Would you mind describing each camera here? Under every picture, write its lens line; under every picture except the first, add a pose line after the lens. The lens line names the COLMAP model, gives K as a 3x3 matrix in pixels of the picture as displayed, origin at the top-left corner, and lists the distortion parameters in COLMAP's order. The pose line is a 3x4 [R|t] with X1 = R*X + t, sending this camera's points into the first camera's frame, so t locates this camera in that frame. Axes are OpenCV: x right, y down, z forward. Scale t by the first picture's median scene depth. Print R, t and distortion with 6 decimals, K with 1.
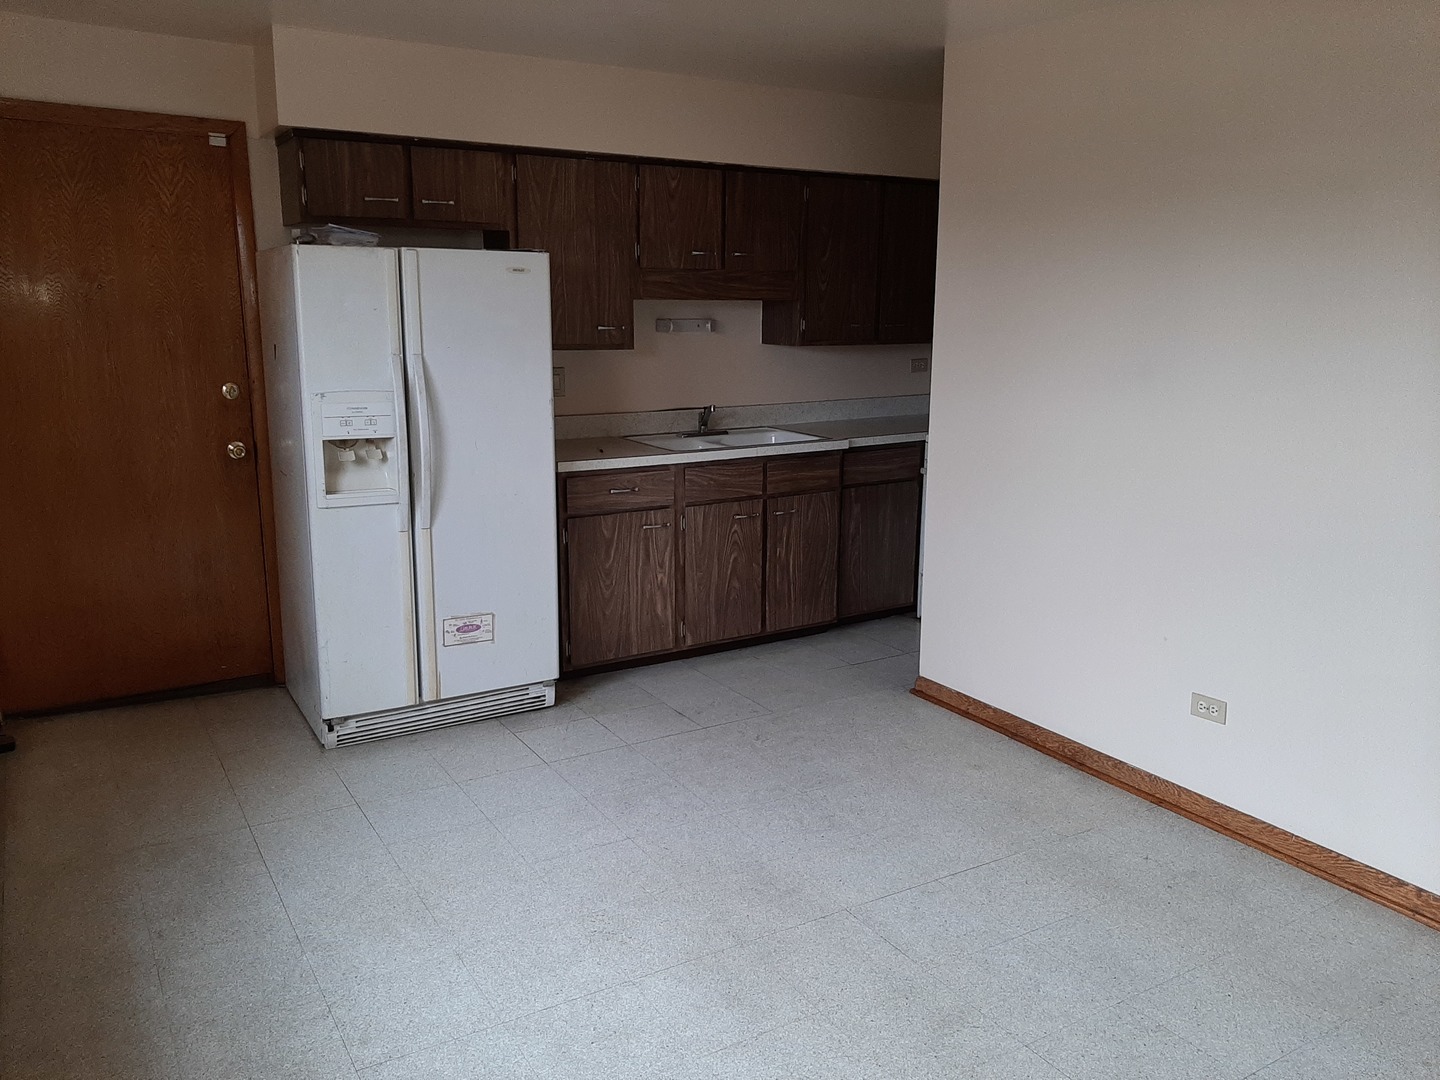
lens RADIAL K [[1112.3, 0, 720.0], [0, 1112.3, 540.0], [0, 0, 1]] dist [0.035813, -0.087065]
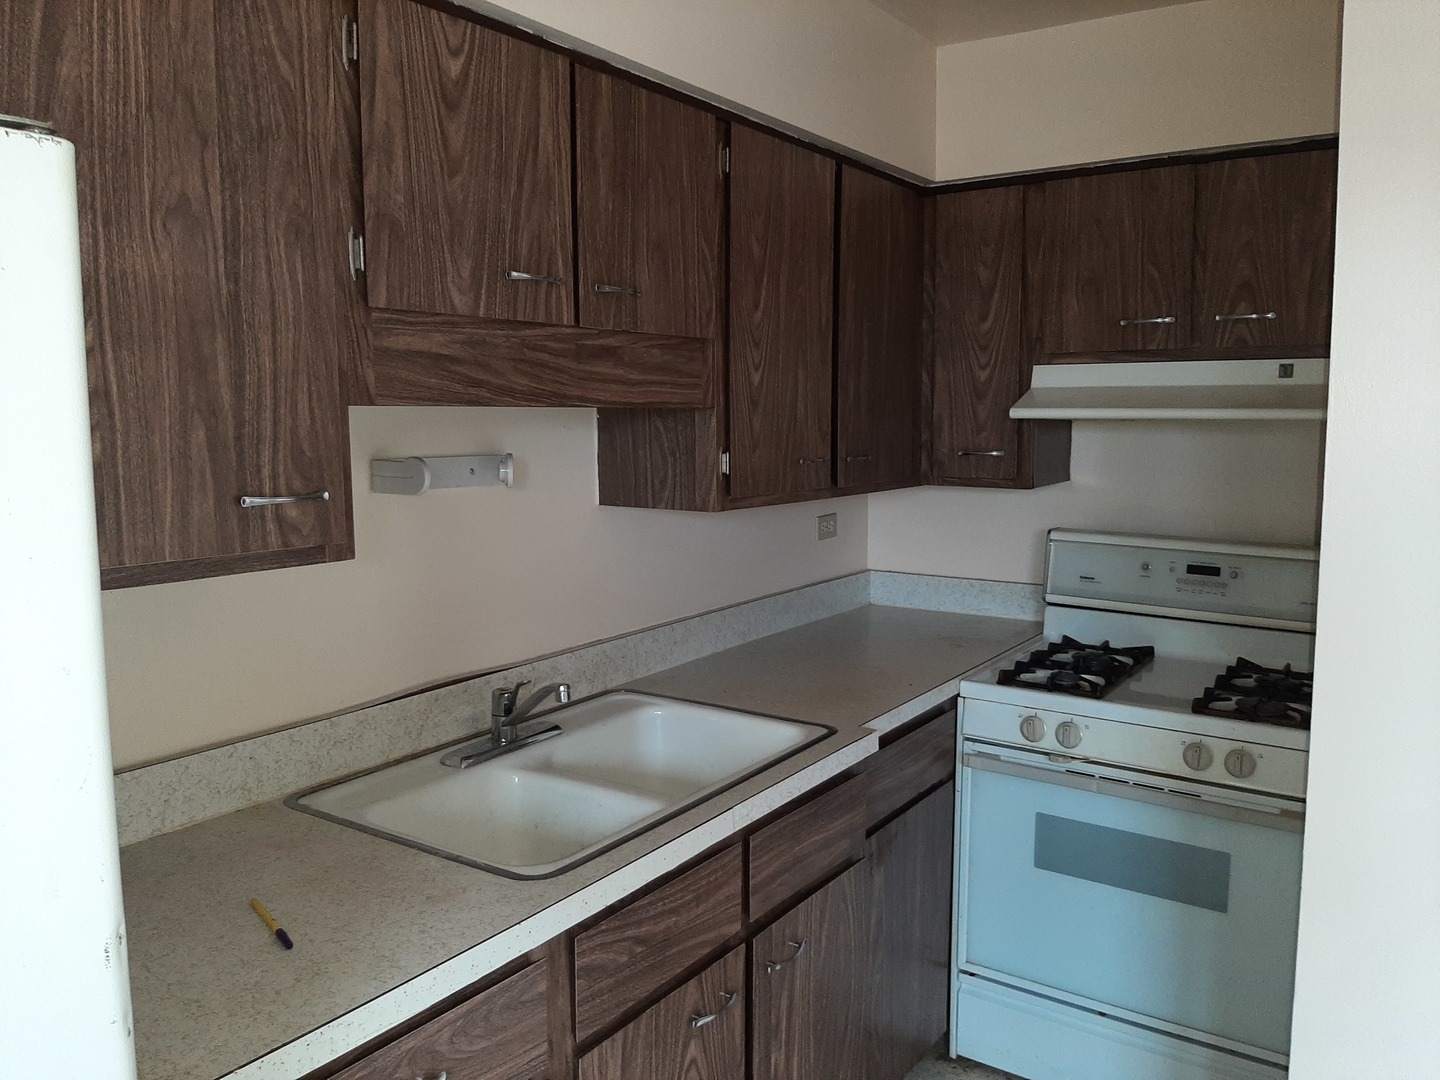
lens RADIAL K [[1112.3, 0, 720.0], [0, 1112.3, 540.0], [0, 0, 1]] dist [0.035813, -0.087065]
pose [[0.913816, -0.054558, 0.402446, -0.109504], [0.092571, 0.992832, -0.075601, -0.142225], [-0.395437, 0.106340, 0.912317, 0.663331]]
